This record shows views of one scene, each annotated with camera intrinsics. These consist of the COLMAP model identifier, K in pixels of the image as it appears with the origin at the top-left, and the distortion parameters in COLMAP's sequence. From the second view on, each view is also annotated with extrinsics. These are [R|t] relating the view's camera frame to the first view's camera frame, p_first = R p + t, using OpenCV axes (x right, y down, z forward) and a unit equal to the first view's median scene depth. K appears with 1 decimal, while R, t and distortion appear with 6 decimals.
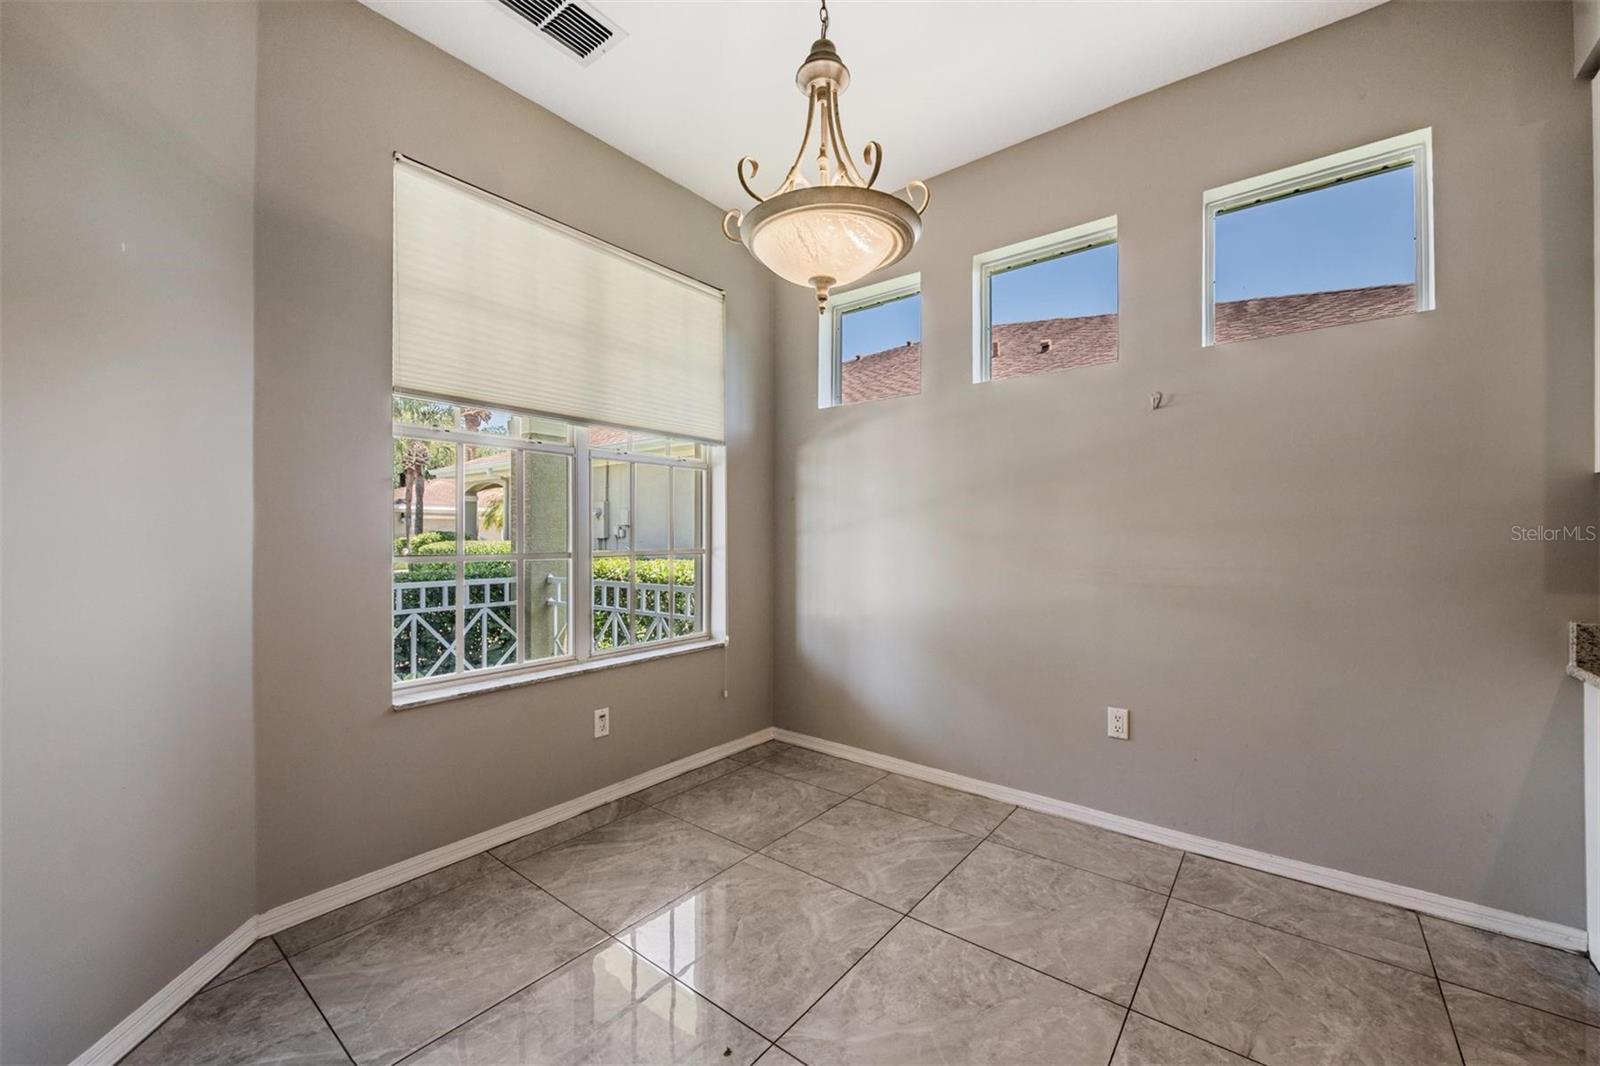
lens RADIAL K [[626.6, 0, 802.5], [0, 626.6, 528.5], [0, 0, 1]] dist [-0.000976, -0.000794]
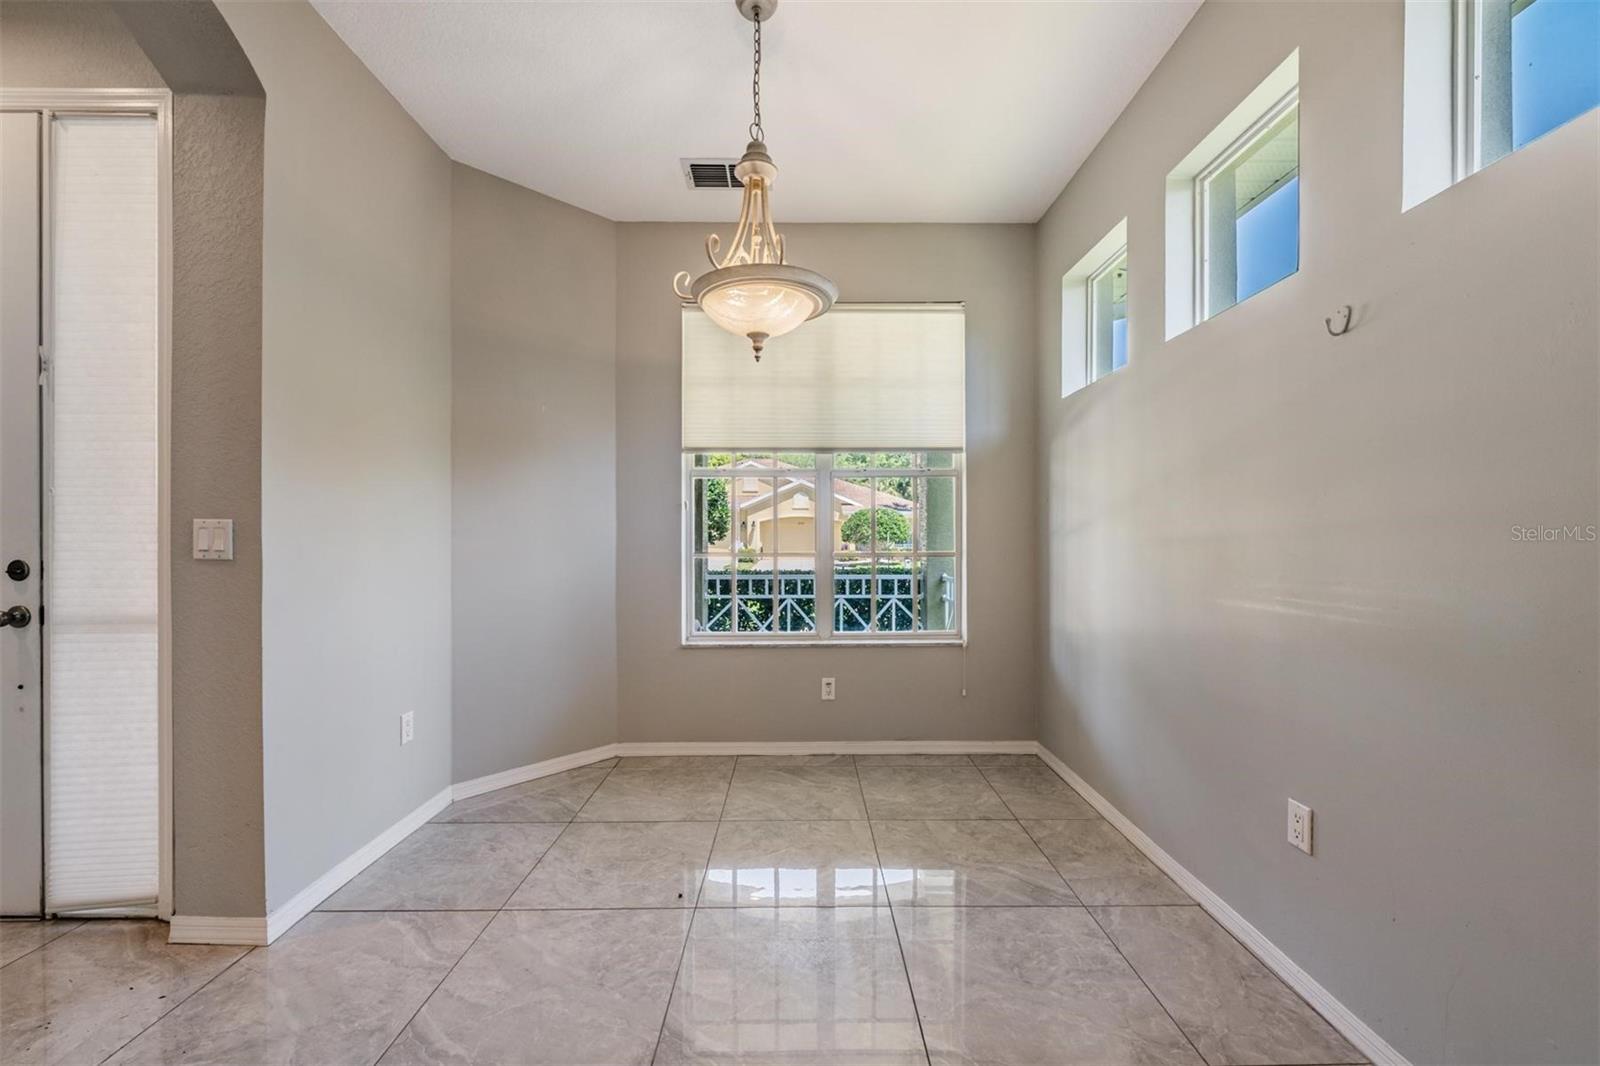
lens RADIAL K [[633.8, 0, 807.2], [0, 633.8, 539.0], [0, 0, 1]] dist [0.000890, -0.006932]
pose [[0.628257, -0.001019, -0.778005, 0.635297], [0.009182, 0.999939, 0.006105, 0.002519], [0.777952, -0.010979, 0.628228, 0.174174]]
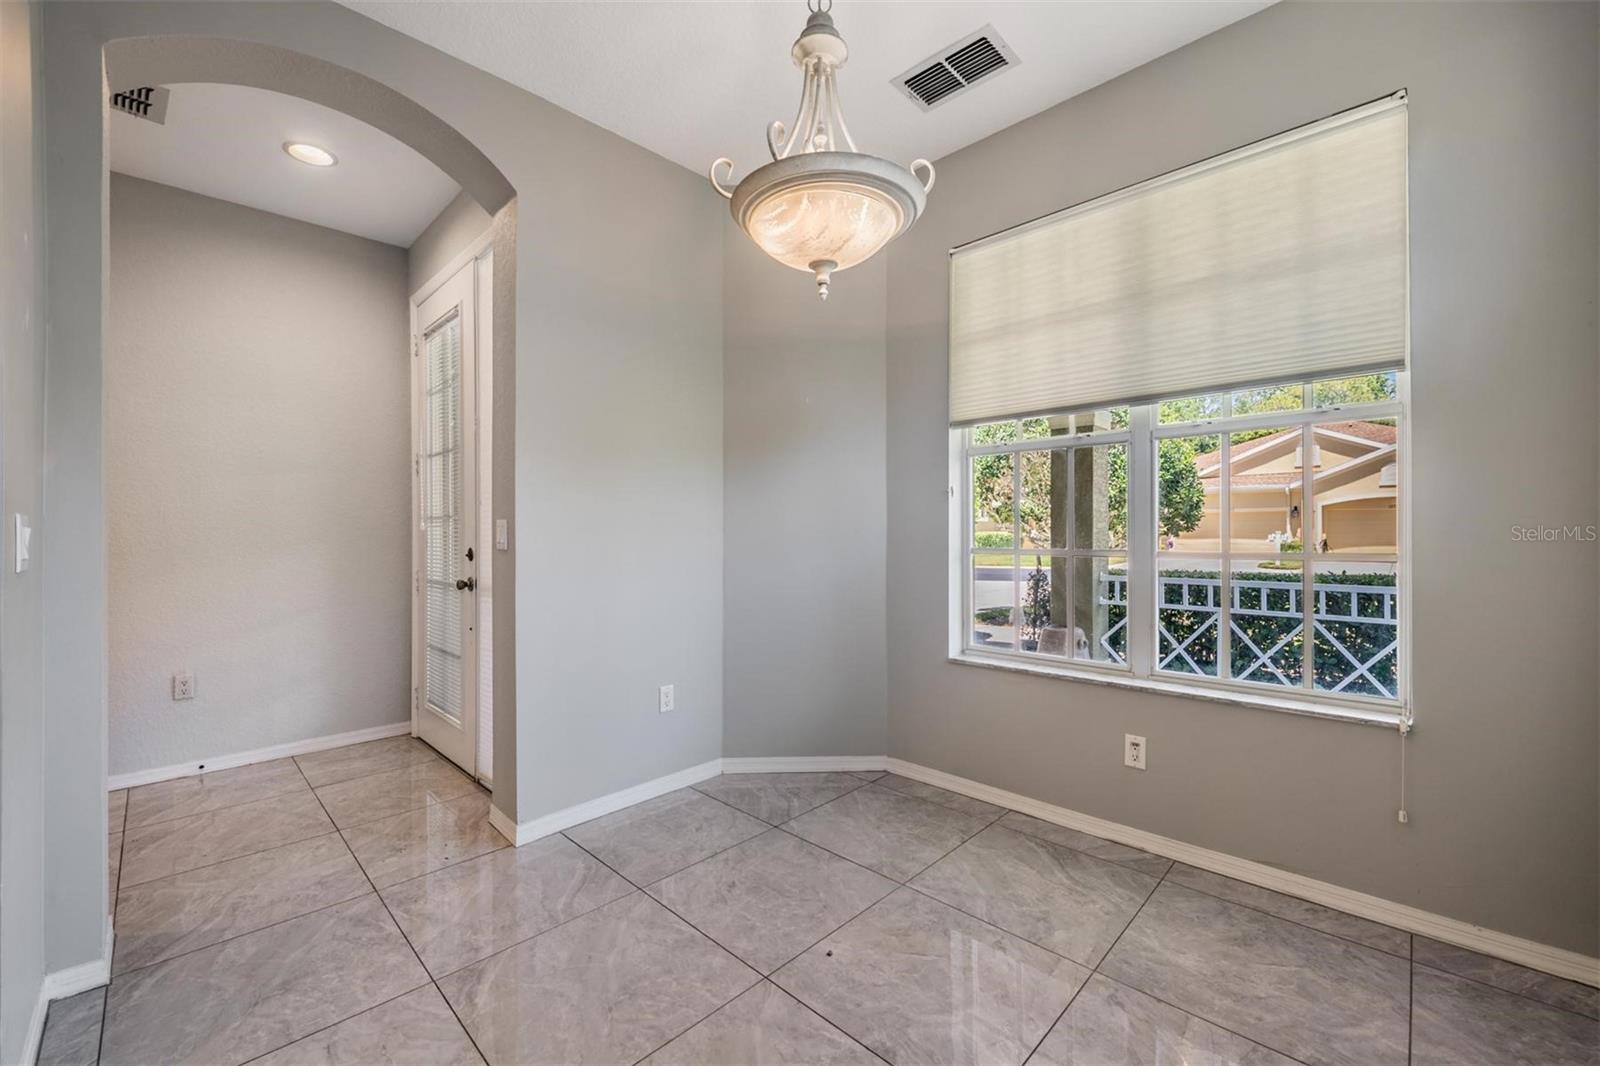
lens RADIAL K [[645.0, 0, 797.6], [0, 645.0, 535.6], [0, 0, 1]] dist [-0.010553, -0.003808]
pose [[-0.104957, 0.006769, -0.994454, 0.591319], [0.015239, 0.999870, 0.005197, 0.004241], [0.994360, -0.014609, -0.105047, 0.635446]]
